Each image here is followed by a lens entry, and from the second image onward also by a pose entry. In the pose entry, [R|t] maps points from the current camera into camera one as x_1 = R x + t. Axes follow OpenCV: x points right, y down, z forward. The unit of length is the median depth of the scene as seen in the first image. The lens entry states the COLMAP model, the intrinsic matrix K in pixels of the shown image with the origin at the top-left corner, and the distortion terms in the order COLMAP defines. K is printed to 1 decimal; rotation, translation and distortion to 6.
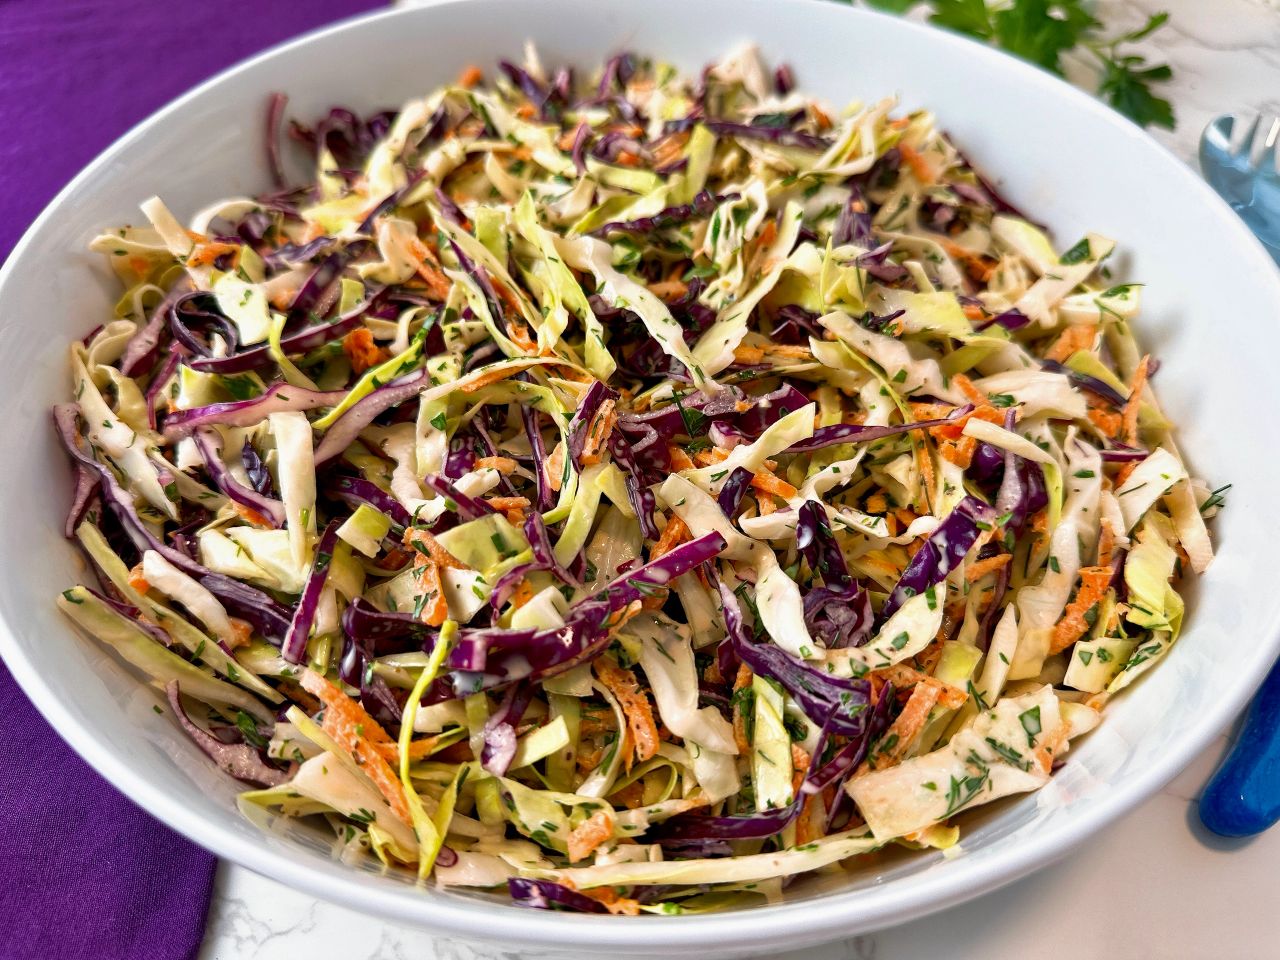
lens RADIAL K [[975.3, 0, 640.0], [0, 975.3, 480.0], [0, 0, 1]] dist [0.058027, -0.286099]
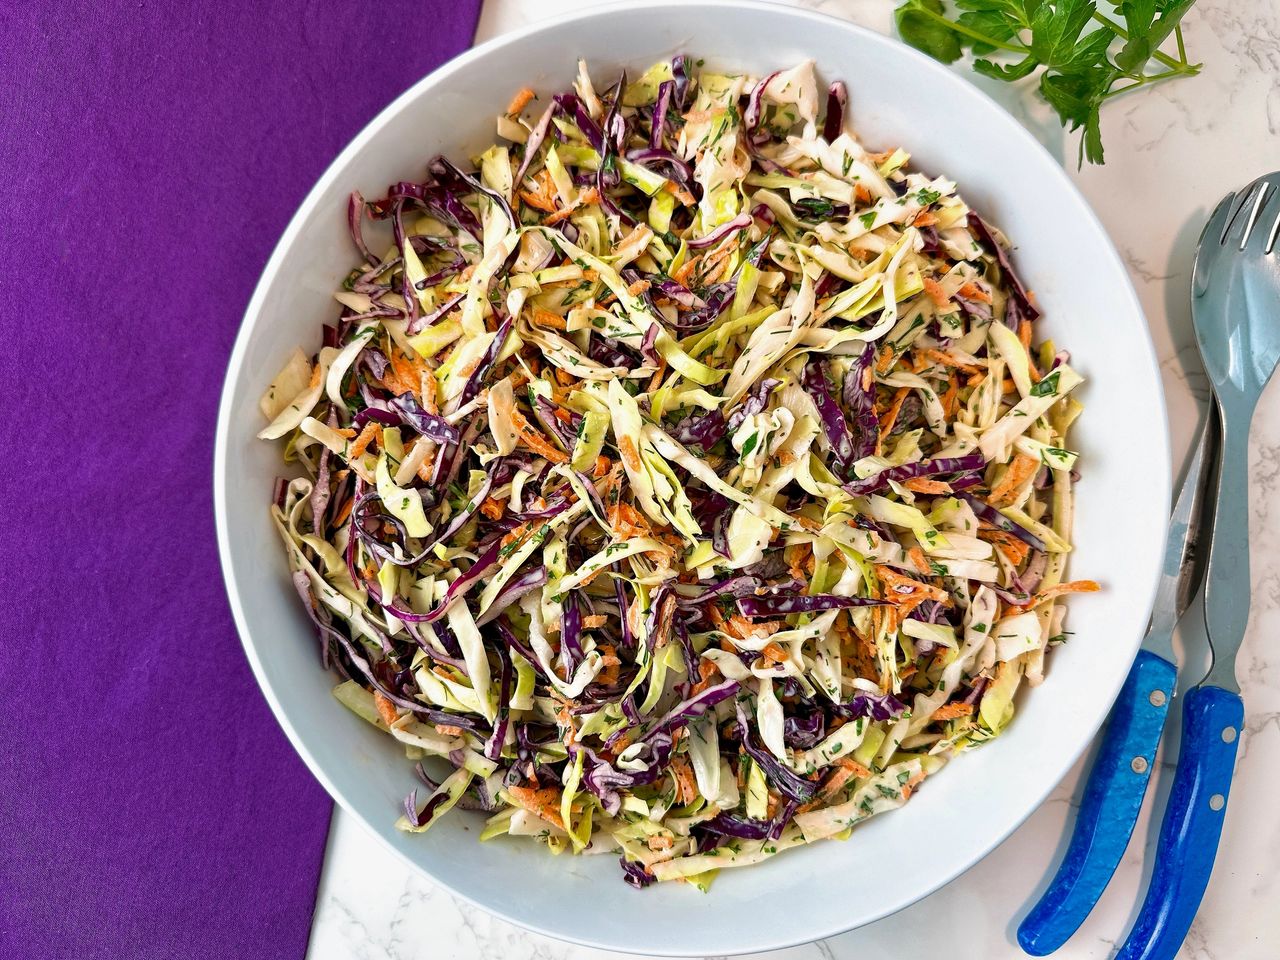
lens RADIAL K [[975.3, 0, 640.0], [0, 975.3, 480.0], [0, 0, 1]] dist [0.058027, -0.286099]
pose [[0.999931, 0.008016, 0.008536, -0.100660], [-0.011623, 0.768242, 0.640055, -1.263658], [-0.001427, -0.640110, 0.768282, -0.035751]]
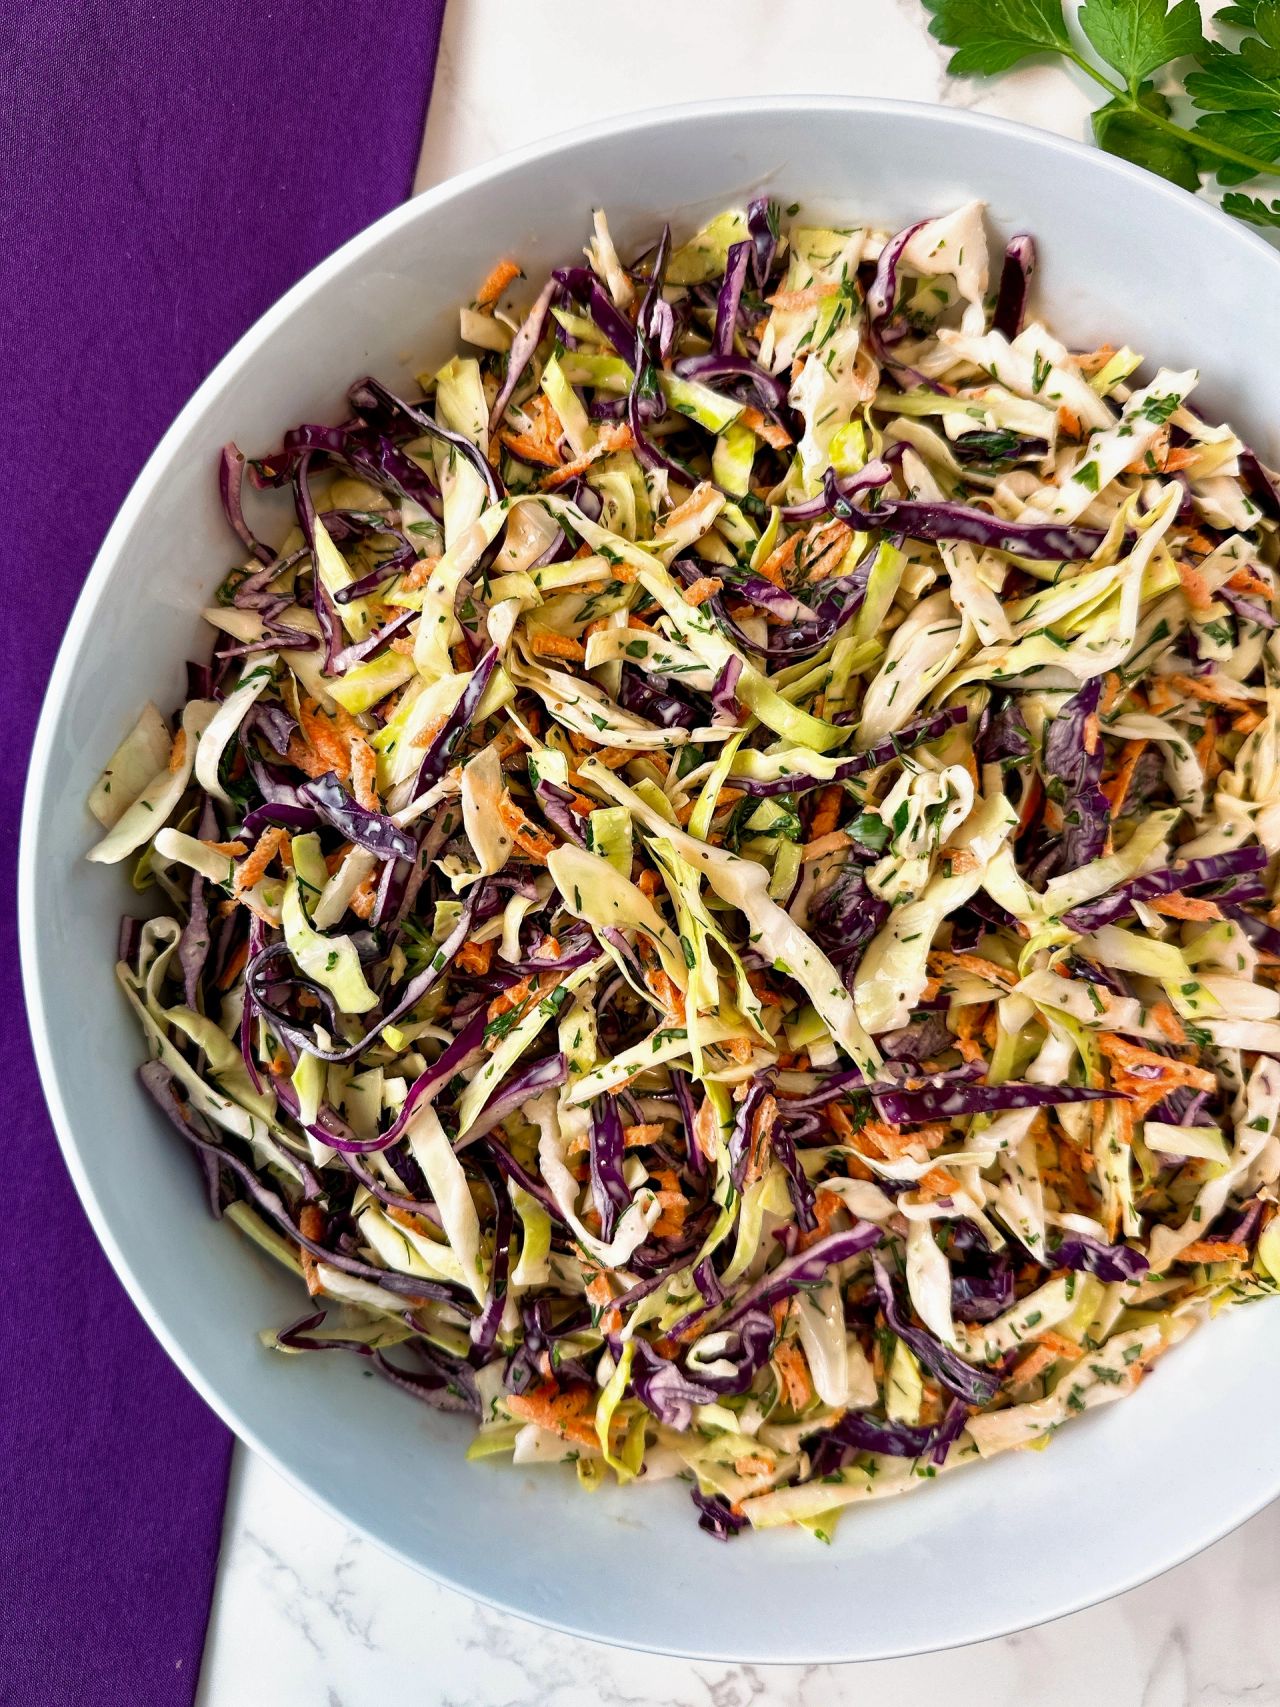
lens RADIAL K [[1309.1, 0, 633.0], [0, 1309.1, 842.2], [0, 0, 1]] dist [0.004389, -0.141040]
pose [[0.999827, -0.018482, 0.002181, -0.170487], [0.012070, 0.733214, 0.679891, -1.177221], [-0.014165, -0.679747, 0.733310, 0.285631]]
